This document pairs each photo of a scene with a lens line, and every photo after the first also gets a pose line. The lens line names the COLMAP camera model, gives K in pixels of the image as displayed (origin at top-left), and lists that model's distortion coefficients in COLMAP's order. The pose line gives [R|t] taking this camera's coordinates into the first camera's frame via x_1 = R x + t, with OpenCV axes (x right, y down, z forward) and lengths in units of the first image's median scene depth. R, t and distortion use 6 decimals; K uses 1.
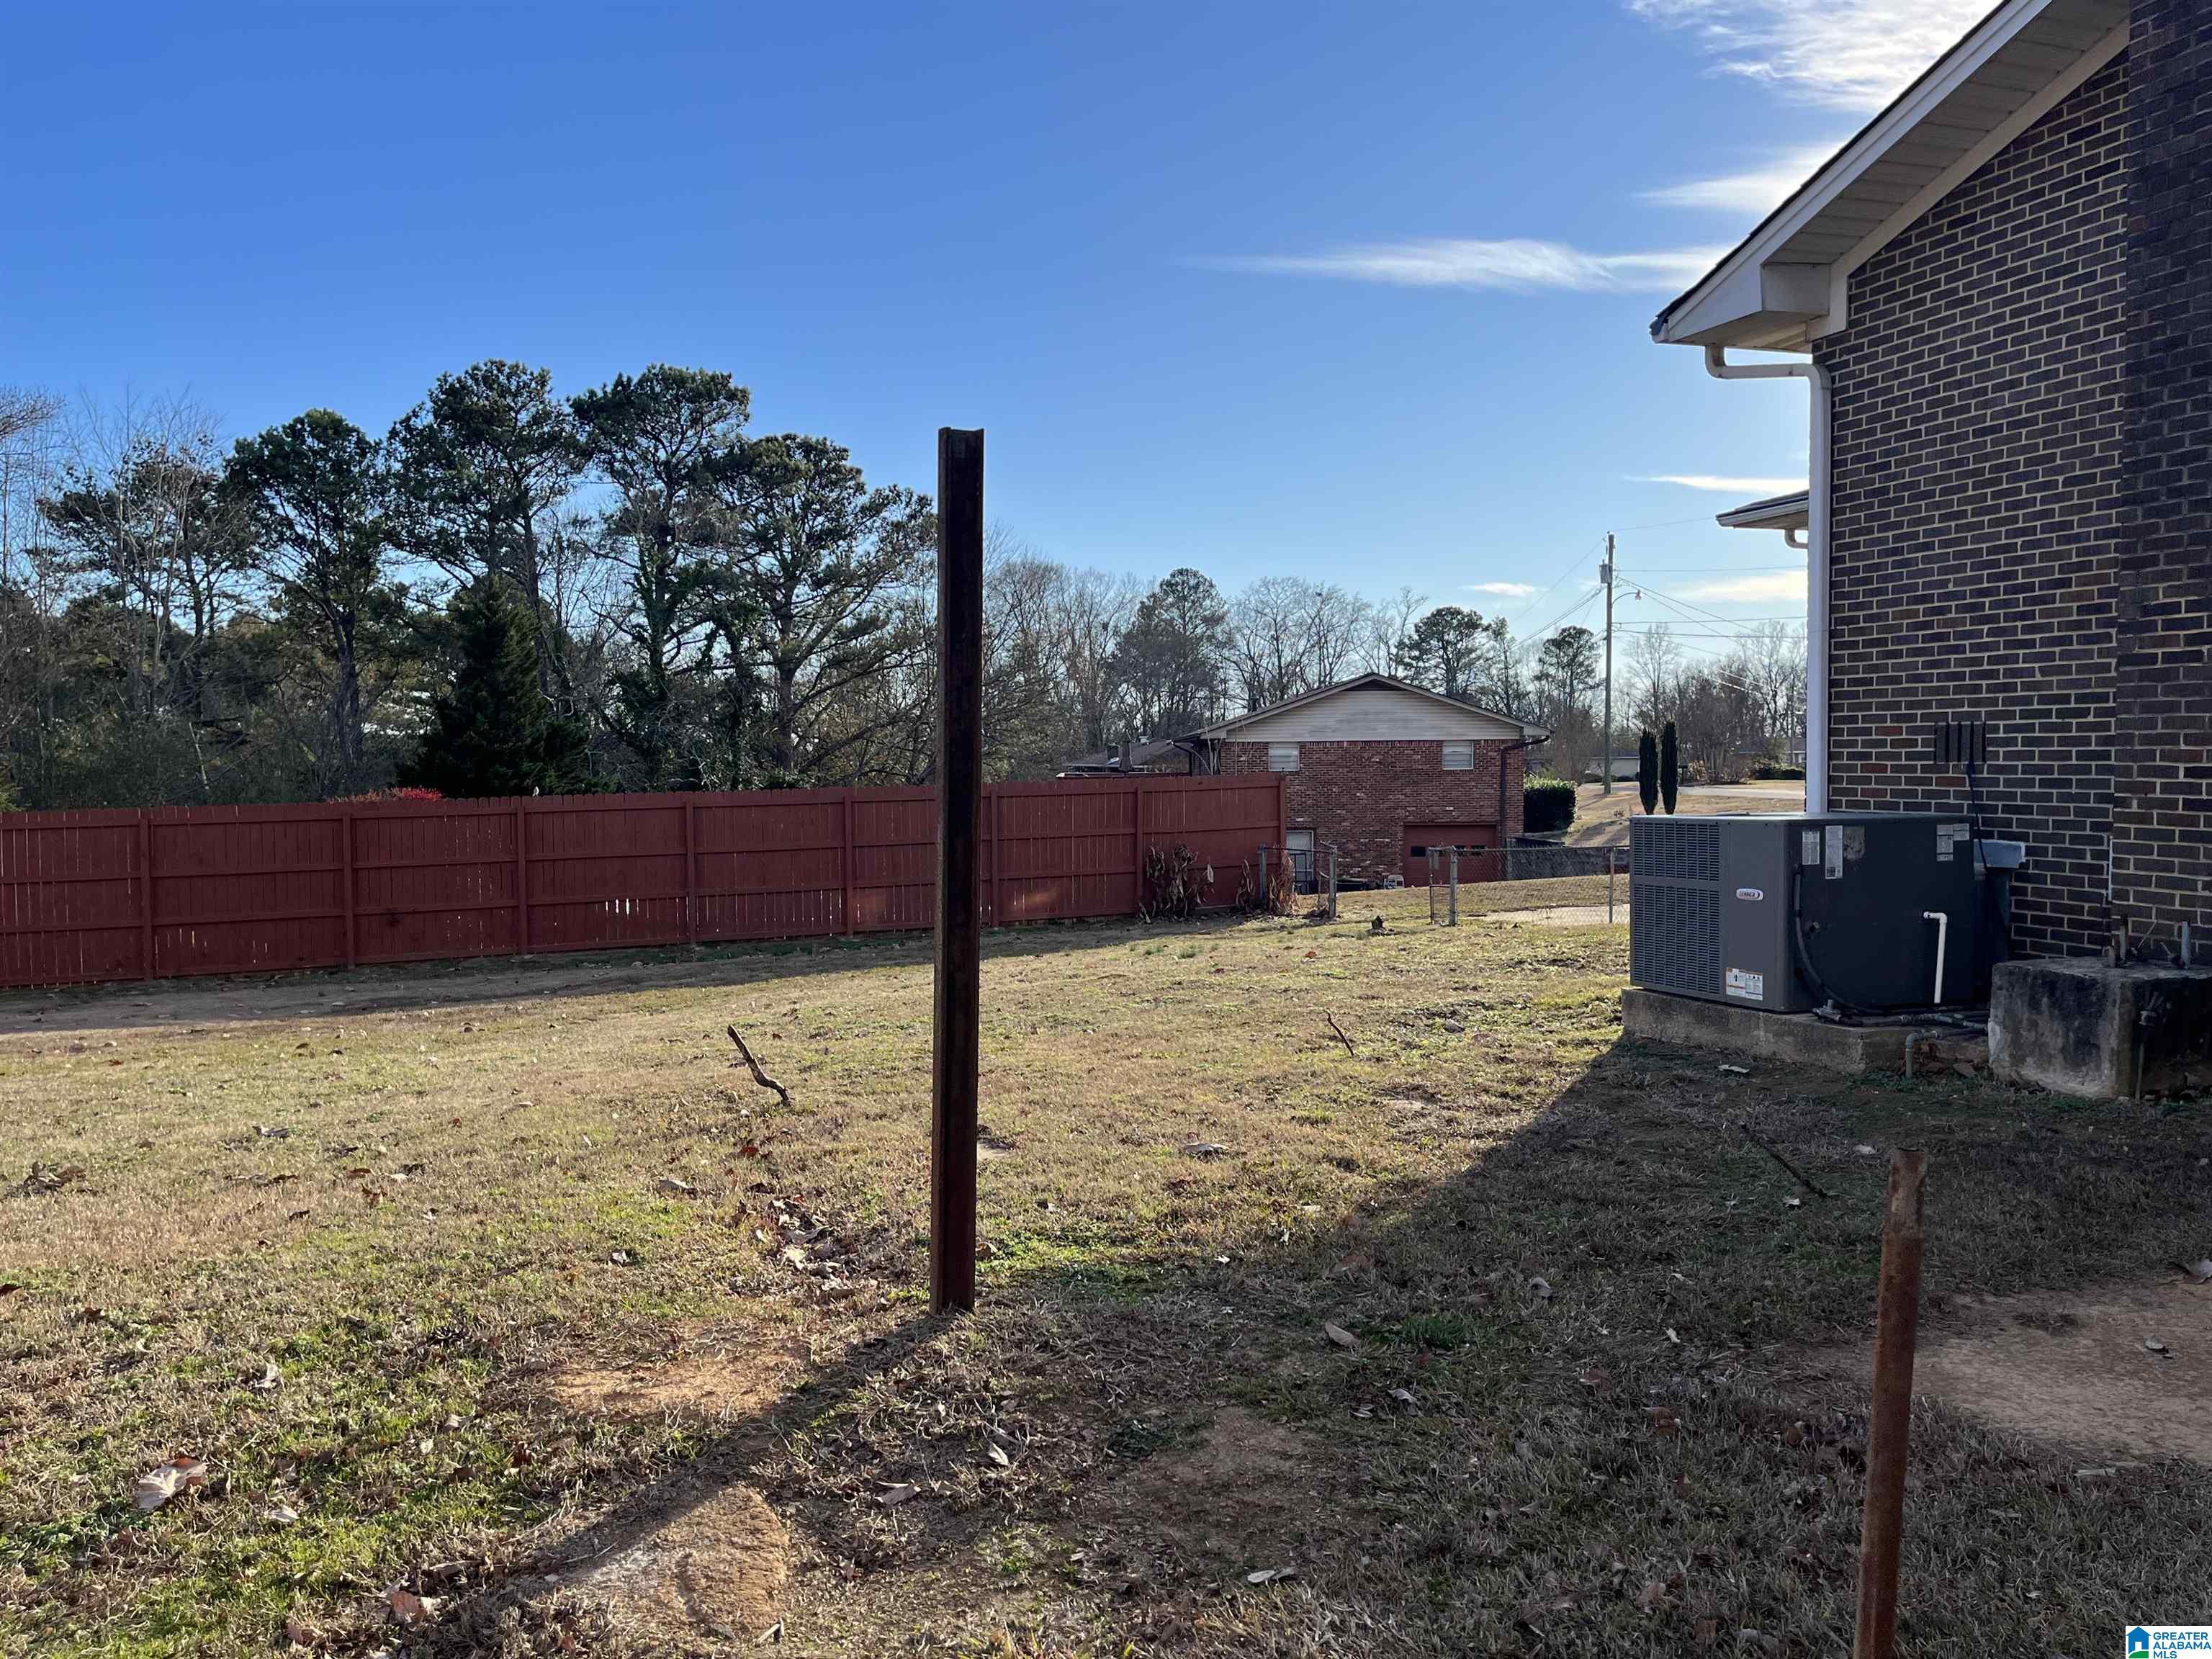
lens RADIAL K [[1690.4, 0, 1093.9], [0, 1690.4, 827.4], [0, 0, 1]] dist [0.089355, -0.121977]
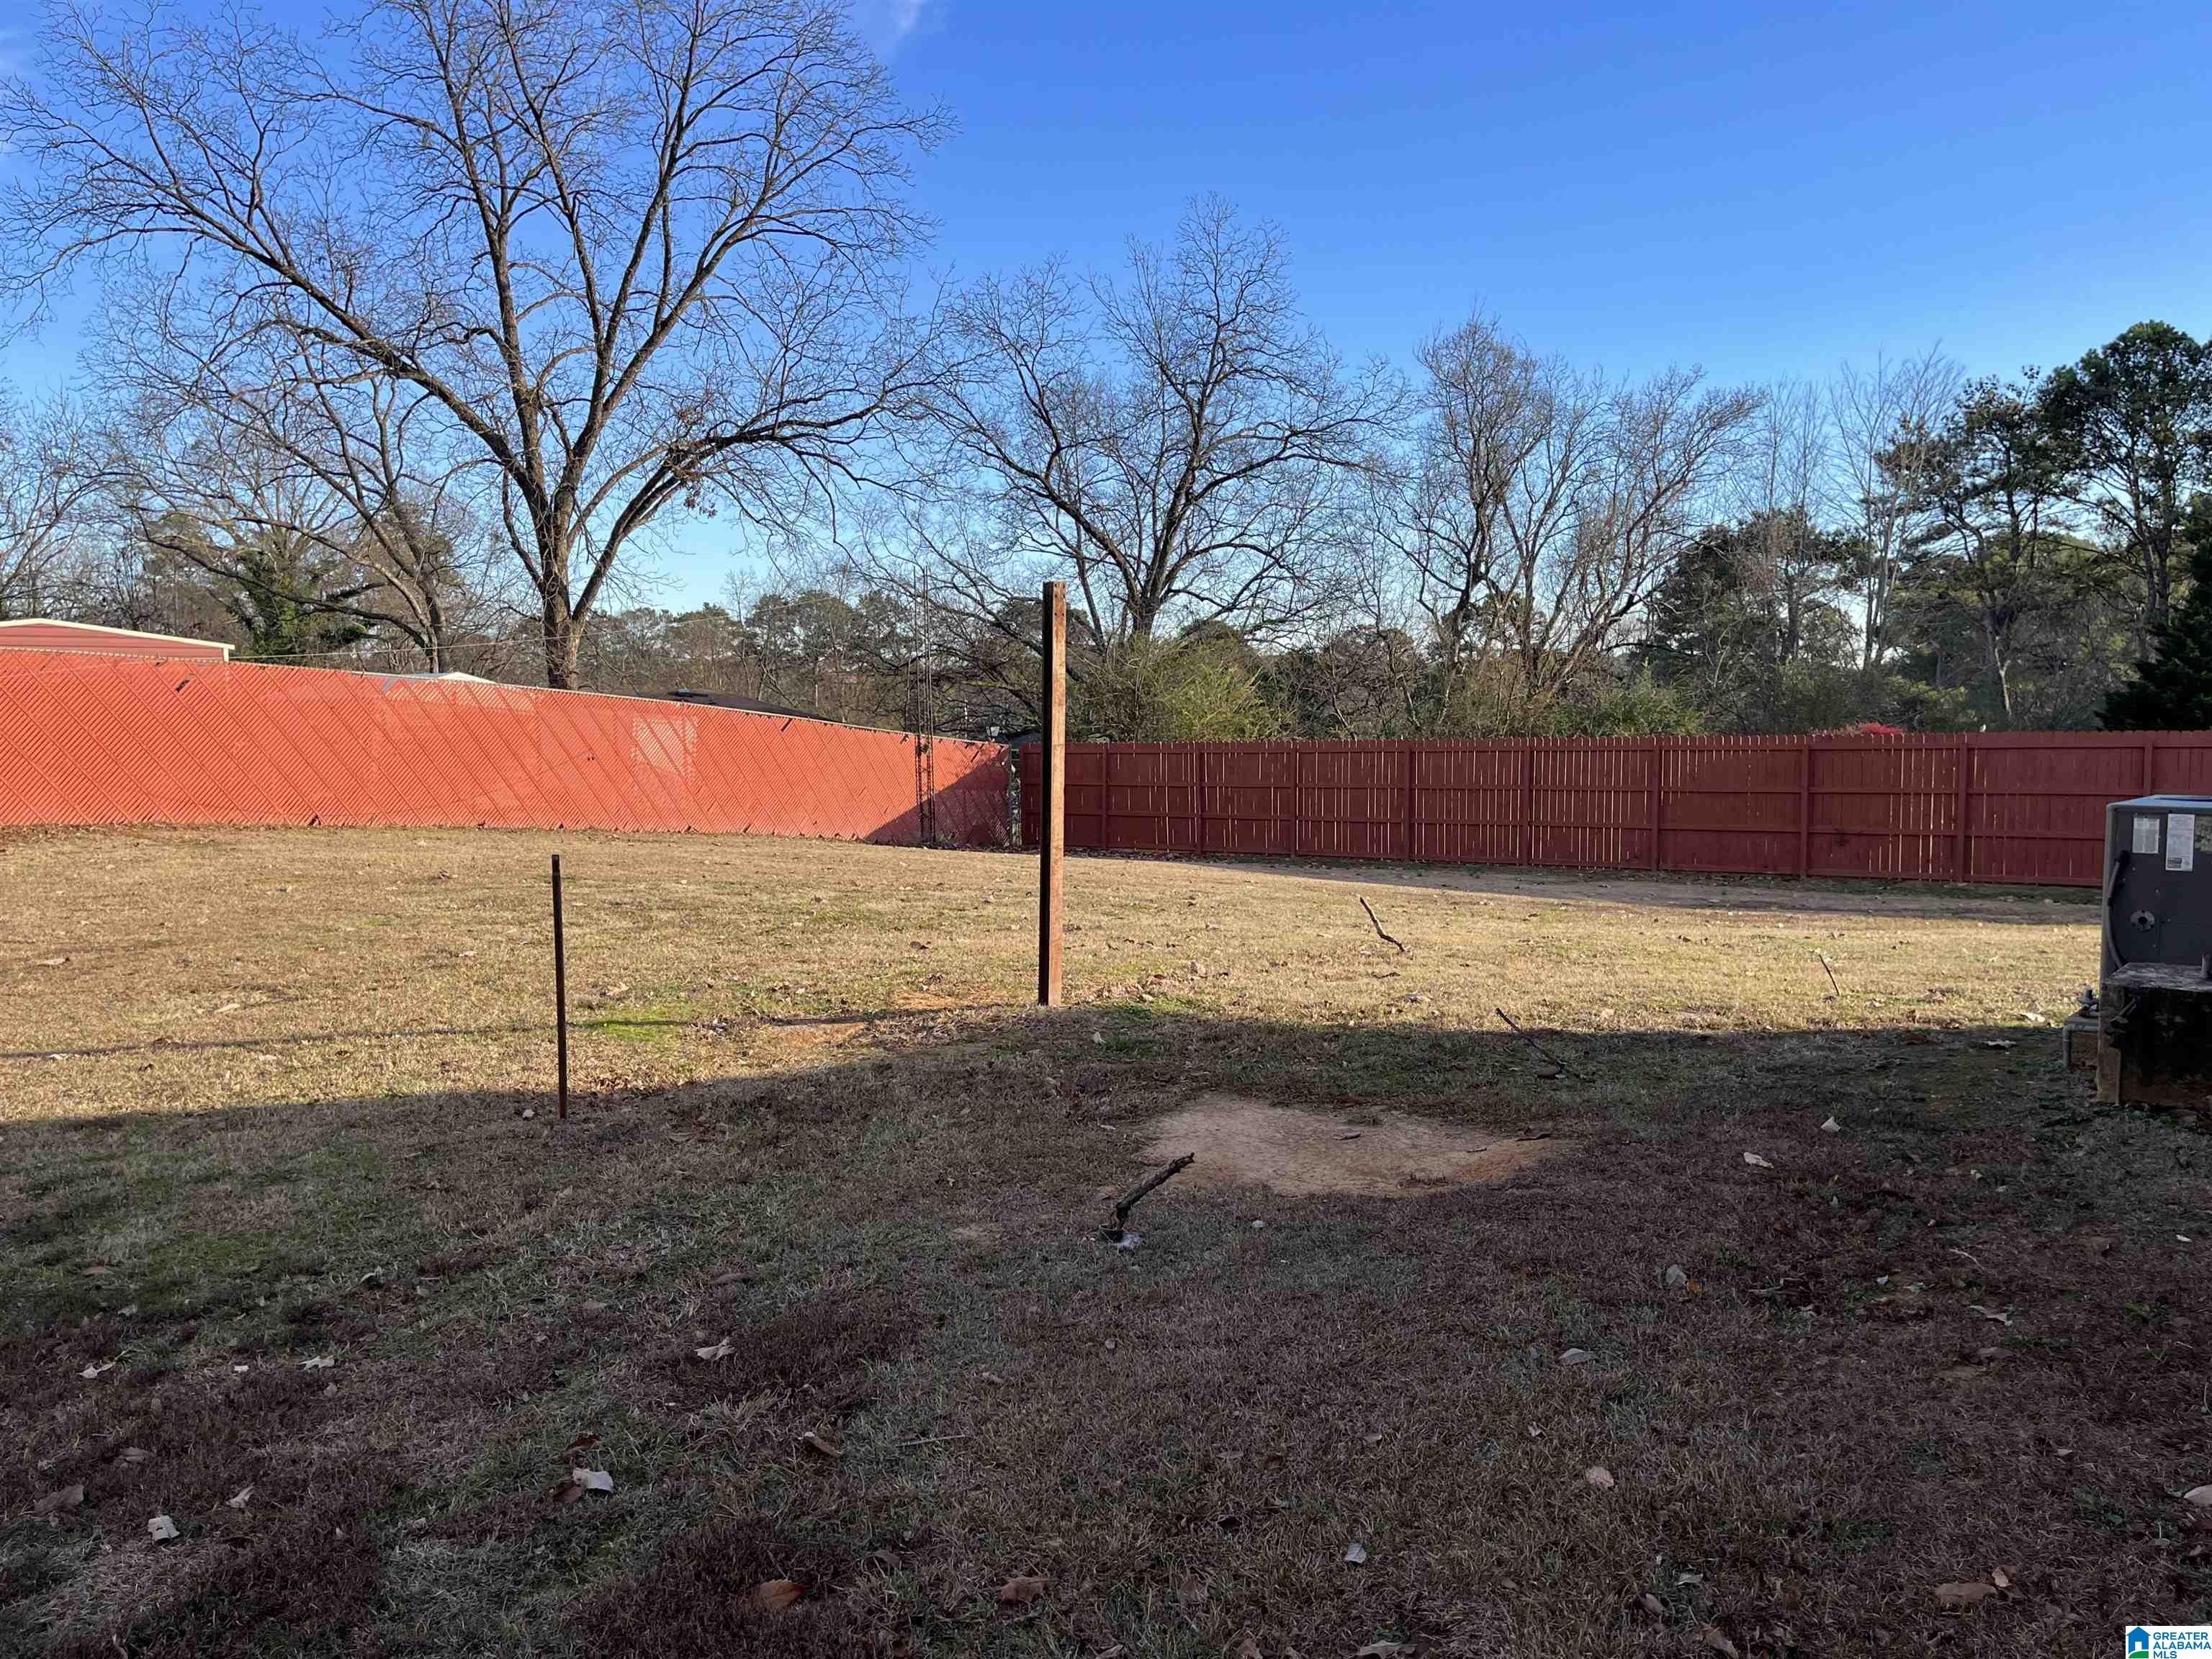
lens RADIAL K [[1690.4, 0, 1093.9], [0, 1690.4, 827.4], [0, 0, 1]] dist [0.089355, -0.121977]
pose [[0.493142, 0.068860, -0.867219, 0.118501], [-0.027233, 0.997596, 0.063727, -0.004629], [0.869523, -0.007810, 0.493831, 0.002701]]
